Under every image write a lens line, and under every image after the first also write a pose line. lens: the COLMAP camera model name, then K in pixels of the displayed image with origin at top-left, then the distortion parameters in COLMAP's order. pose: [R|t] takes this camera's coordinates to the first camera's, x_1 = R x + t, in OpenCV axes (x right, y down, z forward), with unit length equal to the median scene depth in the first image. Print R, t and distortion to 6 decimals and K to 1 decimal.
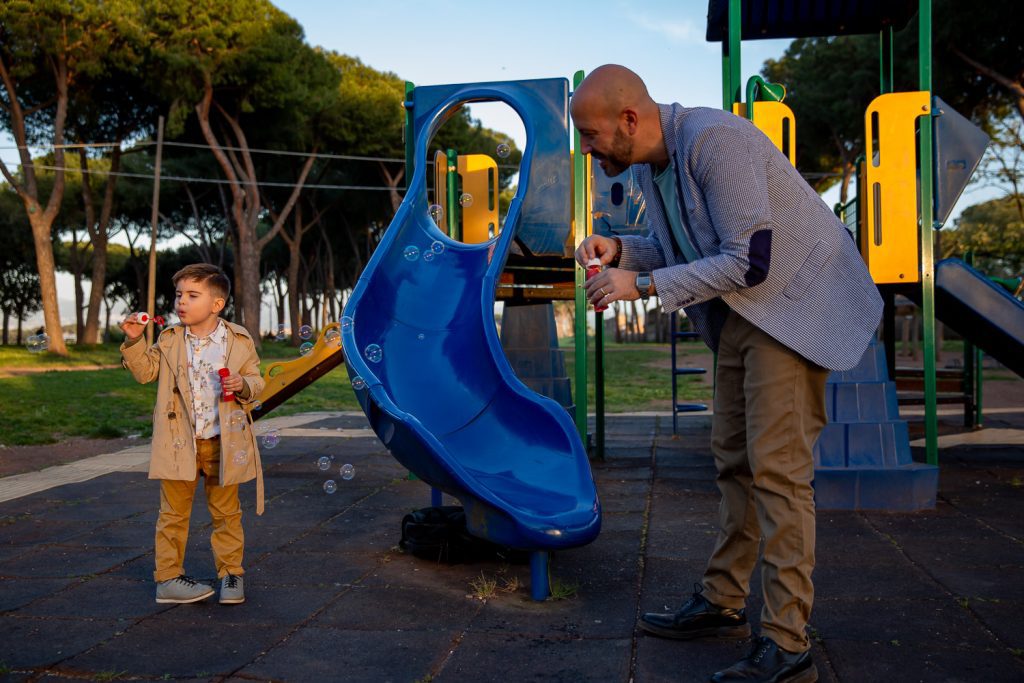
lens RADIAL K [[1048.8, 0, 486.9], [0, 1048.8, 329.6], [0, 0, 1]] dist [-0.019039, 0.095448]
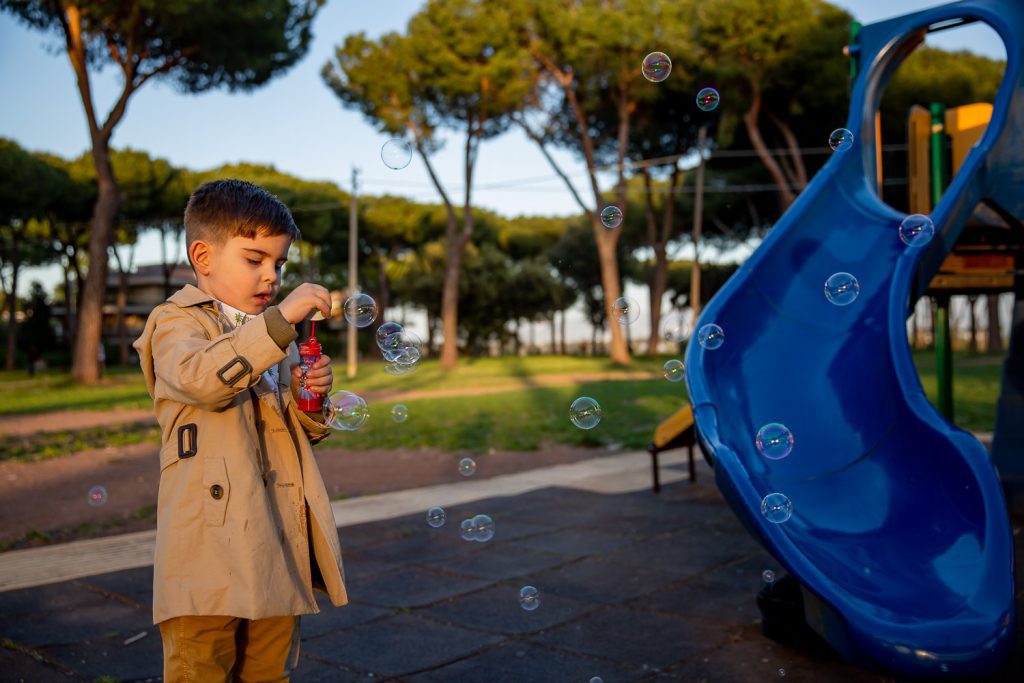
lens RADIAL K [[979.6, 0, 512.0], [0, 979.6, 341.5], [0, 0, 1]] dist [-0.023343, 0.084161]
pose [[0.835809, -0.013389, -0.548857, 0.046906], [0.014266, 0.999895, -0.002667, 0.001980], [0.548835, -0.005601, 0.835912, 0.097399]]
